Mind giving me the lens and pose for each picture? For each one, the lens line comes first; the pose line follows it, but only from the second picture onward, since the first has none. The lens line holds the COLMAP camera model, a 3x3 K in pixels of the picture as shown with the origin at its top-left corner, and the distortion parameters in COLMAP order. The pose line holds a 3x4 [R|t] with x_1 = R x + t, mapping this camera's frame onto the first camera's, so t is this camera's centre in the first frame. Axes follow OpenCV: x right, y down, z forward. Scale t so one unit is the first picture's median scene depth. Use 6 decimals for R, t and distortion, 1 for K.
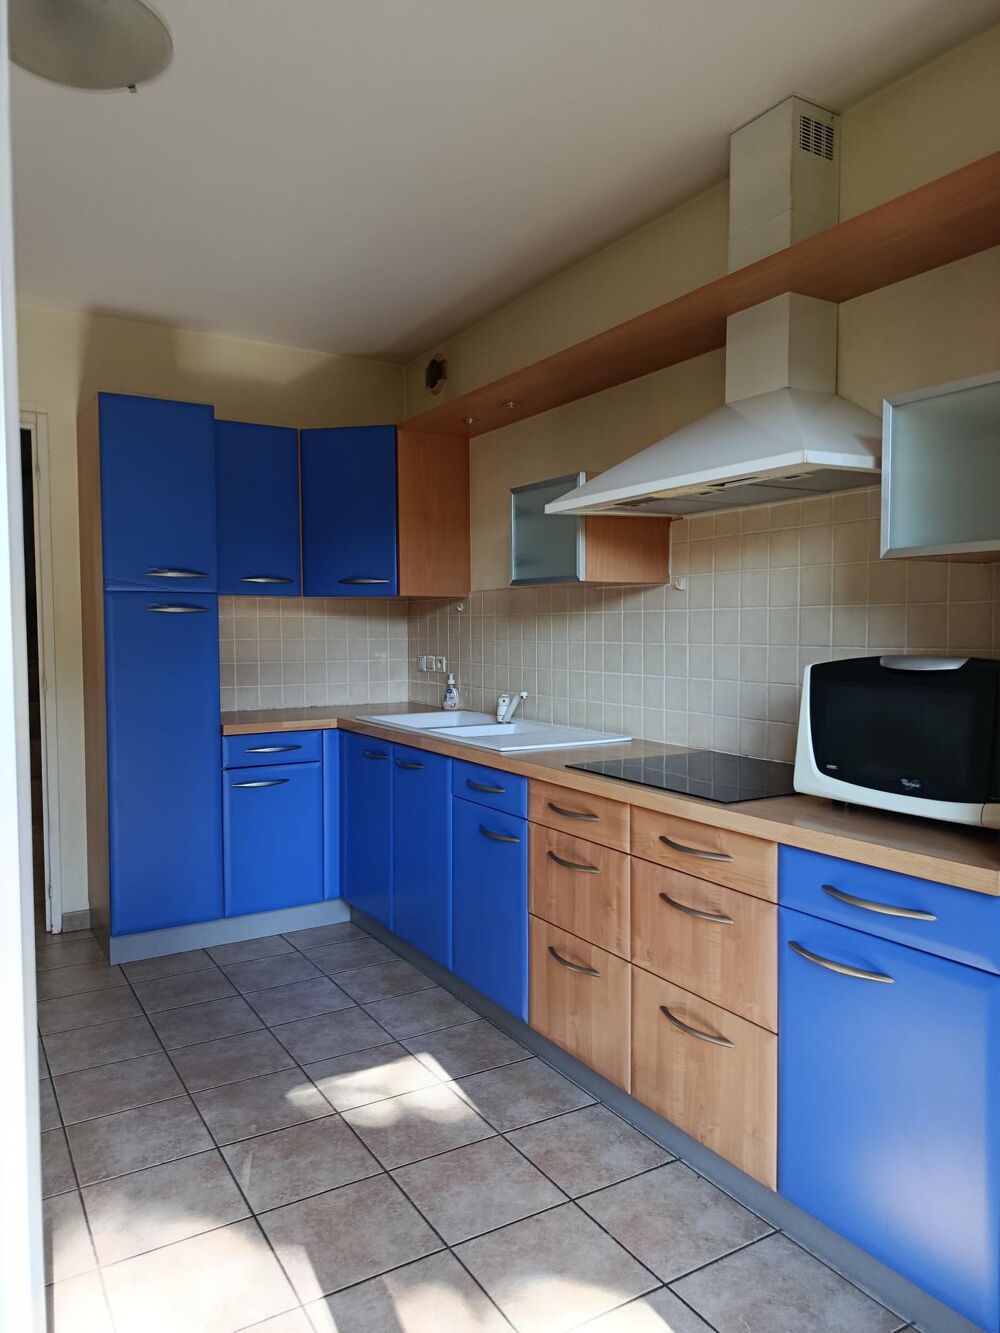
lens RADIAL K [[939.3, 0, 497.7], [0, 939.3, 664.2], [0, 0, 1]] dist [0.030546, -0.041981]
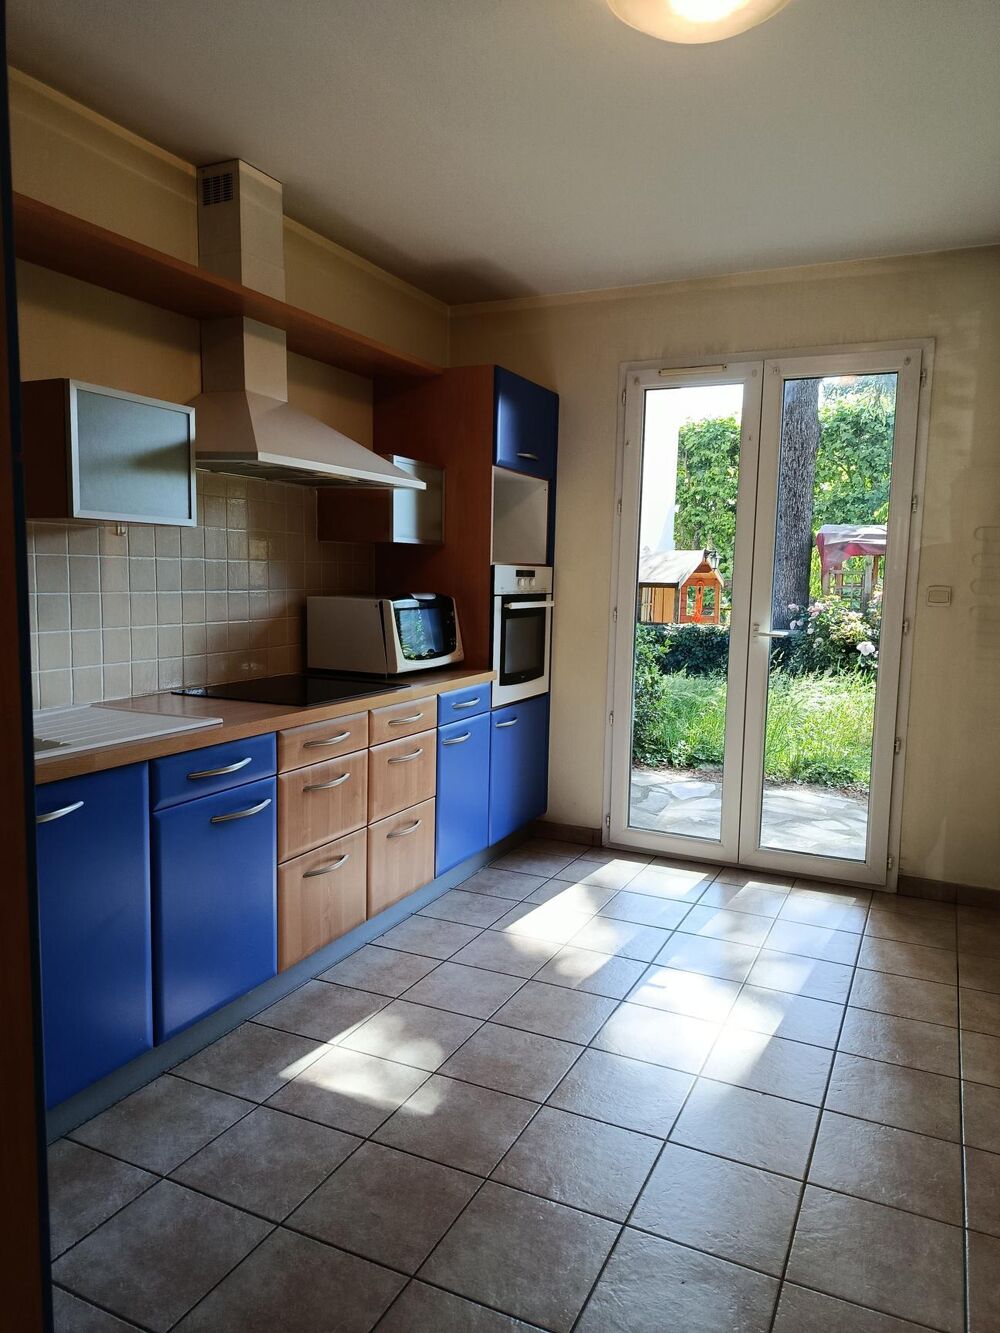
lens RADIAL K [[939.3, 0, 497.3], [0, 939.3, 668.1], [0, 0, 1]] dist [0.030546, -0.041981]
pose [[-0.553177, -0.093154, 0.827839, -0.941205], [0.029259, 0.990943, 0.131059, -0.072707], [-0.832549, 0.096721, -0.545442, 1.373716]]
